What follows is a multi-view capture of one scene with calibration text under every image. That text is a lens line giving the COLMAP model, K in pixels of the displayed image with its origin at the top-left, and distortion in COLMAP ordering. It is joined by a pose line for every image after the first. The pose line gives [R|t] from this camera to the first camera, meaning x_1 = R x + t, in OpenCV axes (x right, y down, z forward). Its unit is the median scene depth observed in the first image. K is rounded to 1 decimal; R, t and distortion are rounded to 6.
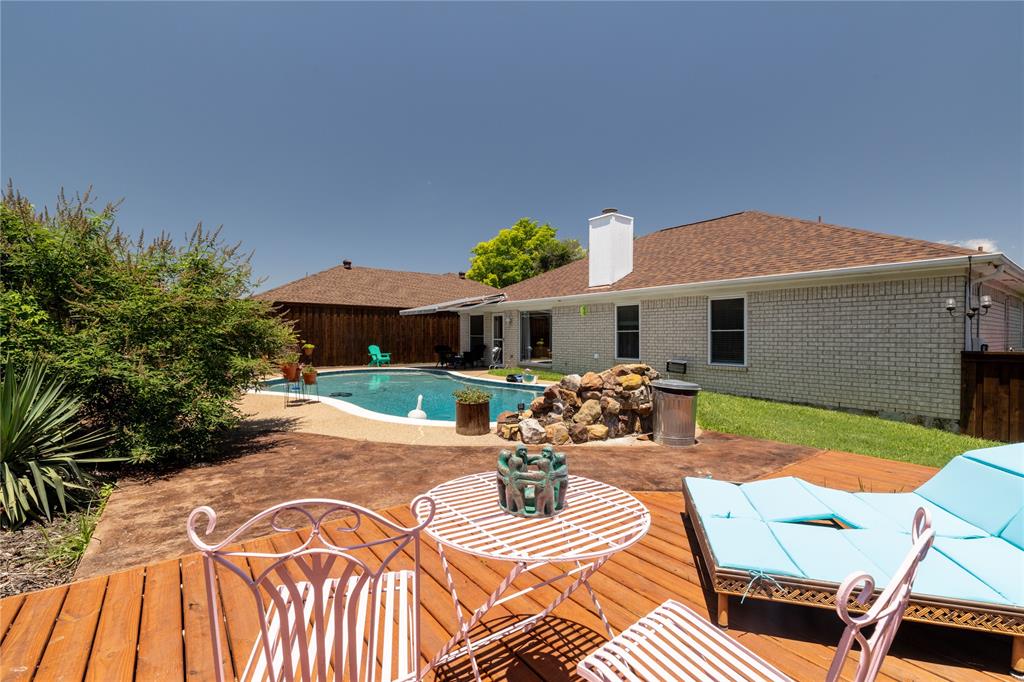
lens RADIAL K [[435.4, 0, 512.0], [0, 435.4, 341.0], [0, 0, 1]] dist [0.001271, 0.000108]
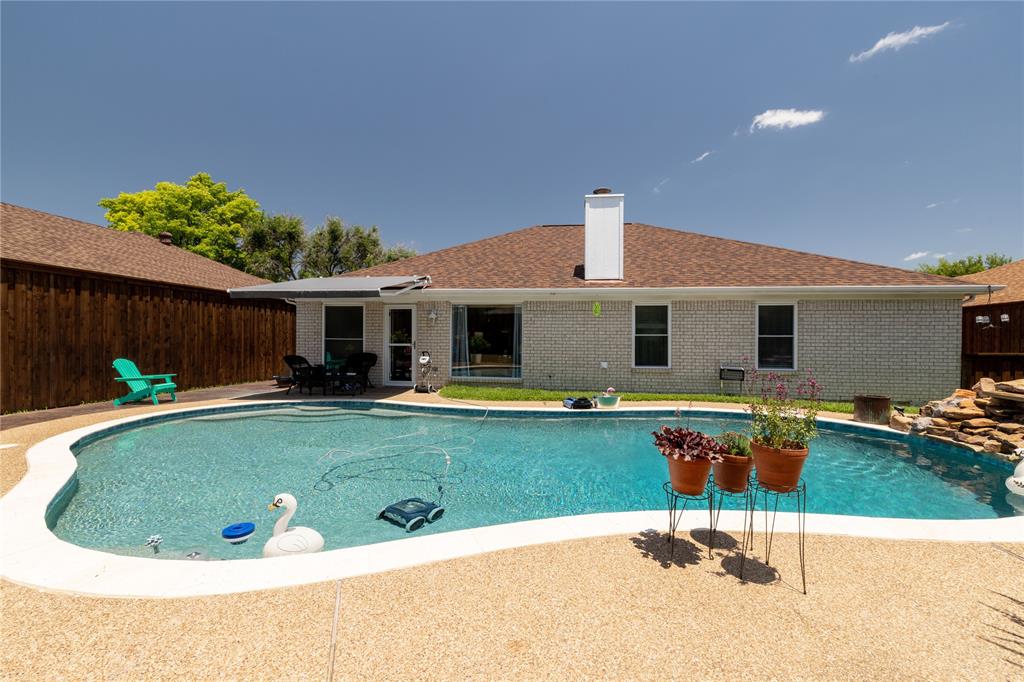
lens RADIAL K [[435.4, 0, 512.0], [0, 435.4, 341.0], [0, 0, 1]] dist [0.001271, 0.000108]
pose [[0.704996, -0.001852, 0.709209, -0.546224], [0.003391, 0.999994, -0.000760, -0.011199], [-0.709203, 0.002941, 0.704998, 0.584329]]
